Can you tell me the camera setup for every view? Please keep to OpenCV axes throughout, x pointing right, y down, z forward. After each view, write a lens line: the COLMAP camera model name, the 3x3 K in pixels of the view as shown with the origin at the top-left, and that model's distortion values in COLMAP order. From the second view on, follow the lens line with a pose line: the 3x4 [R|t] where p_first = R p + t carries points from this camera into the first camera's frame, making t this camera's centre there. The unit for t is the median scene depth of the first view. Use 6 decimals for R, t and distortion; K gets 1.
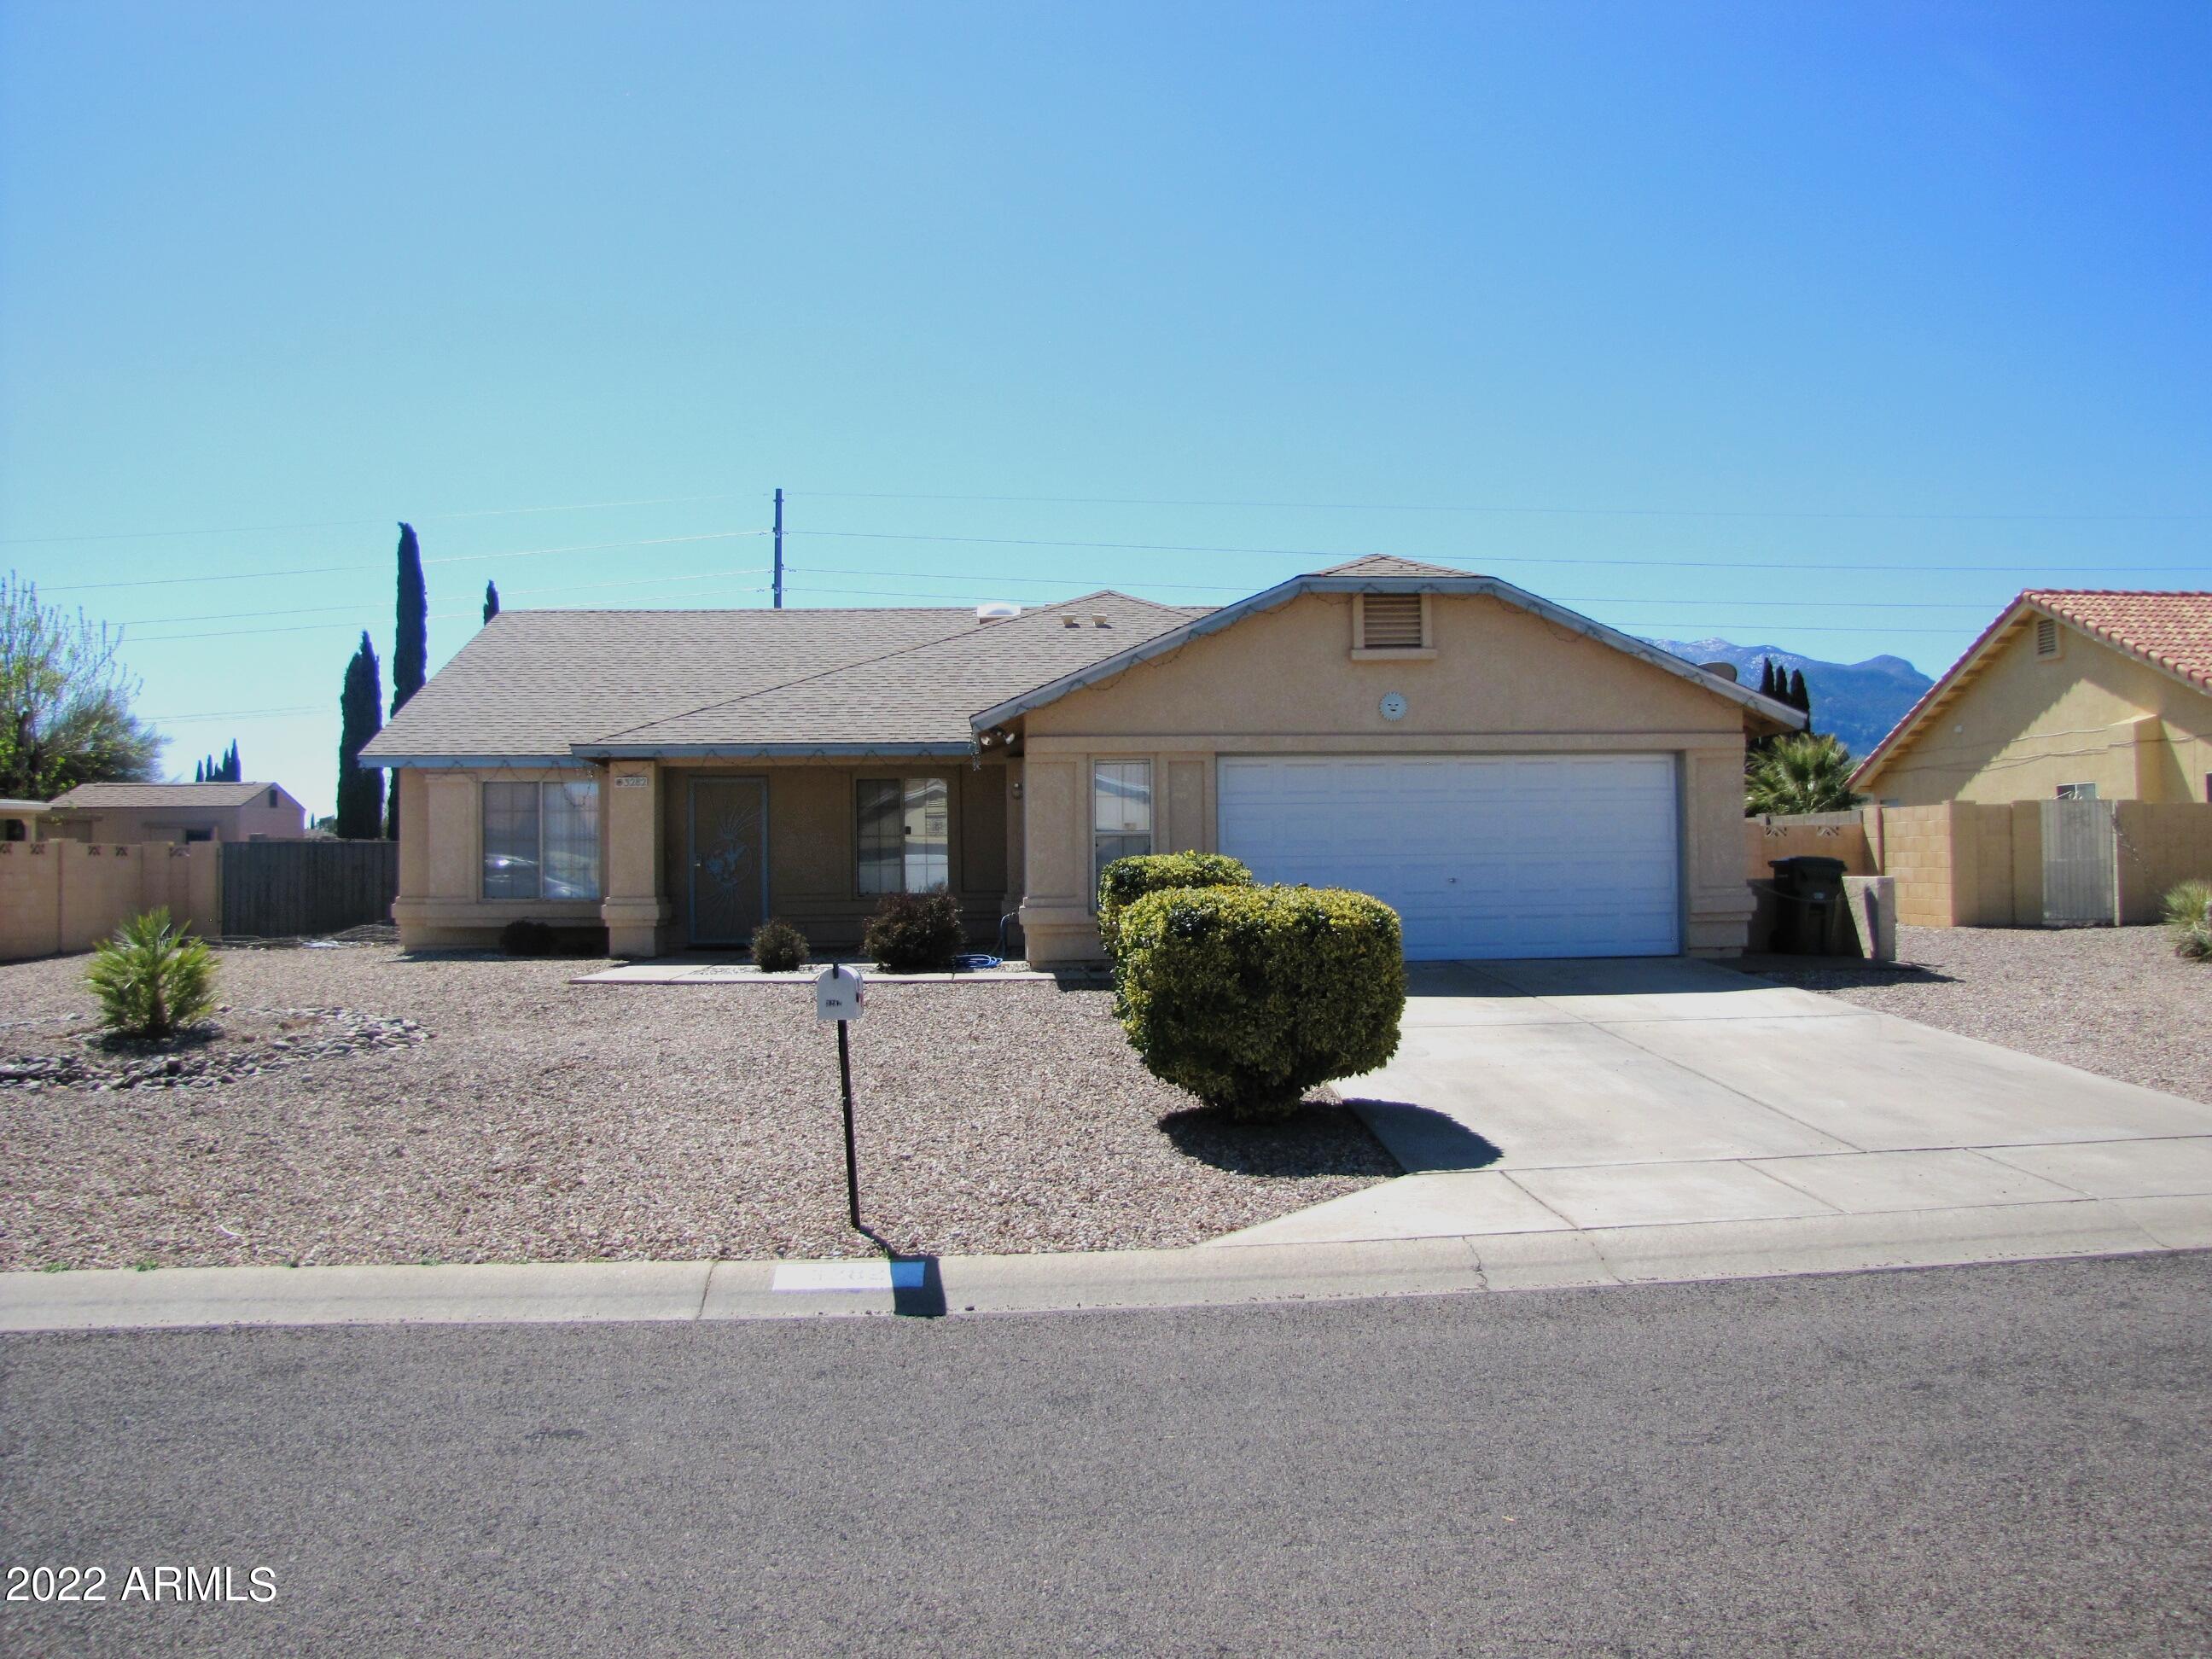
lens RADIAL K [[1841.2, 0, 1102.5], [0, 1841.2, 813.9], [0, 0, 1]] dist [-0.128820, 0.005368]
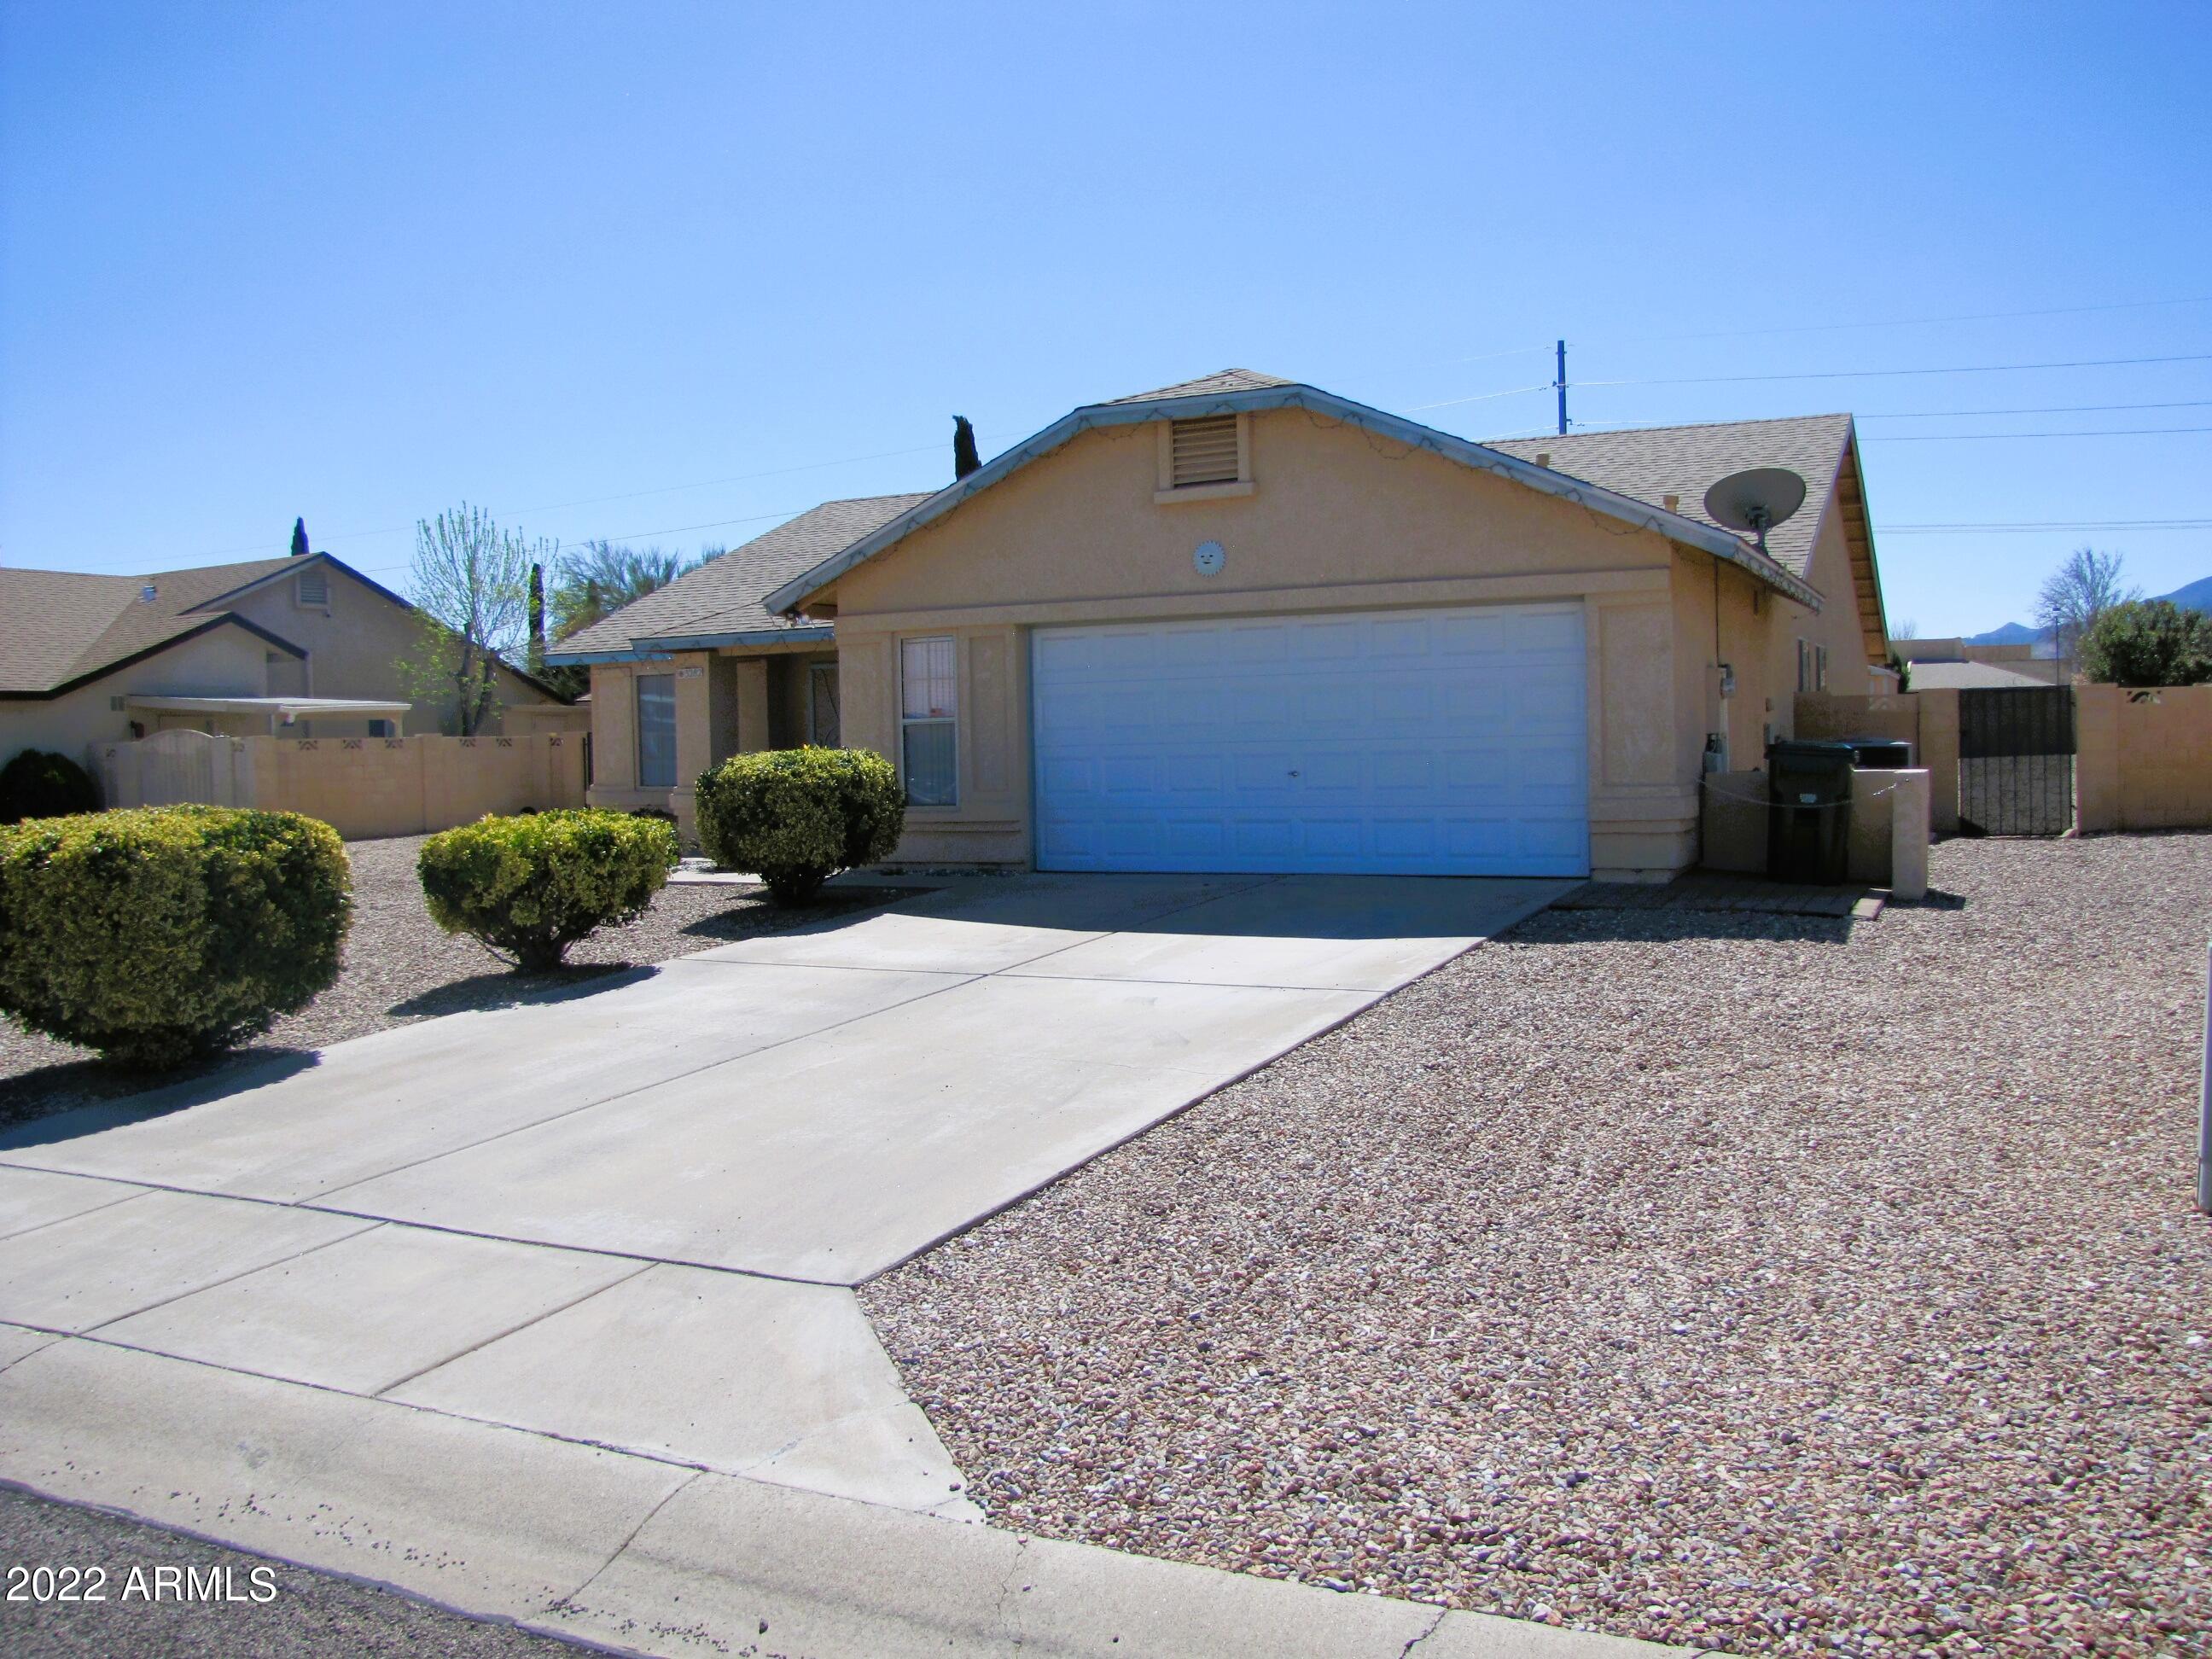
lens RADIAL K [[1841.2, 0, 1102.5], [0, 1841.2, 813.9], [0, 0, 1]] dist [-0.128820, 0.005368]
pose [[0.854646, 0.013530, -0.519035, 0.540716], [0.024191, 0.997537, 0.065836, -0.000585], [0.518647, -0.068822, 0.852214, 0.279179]]
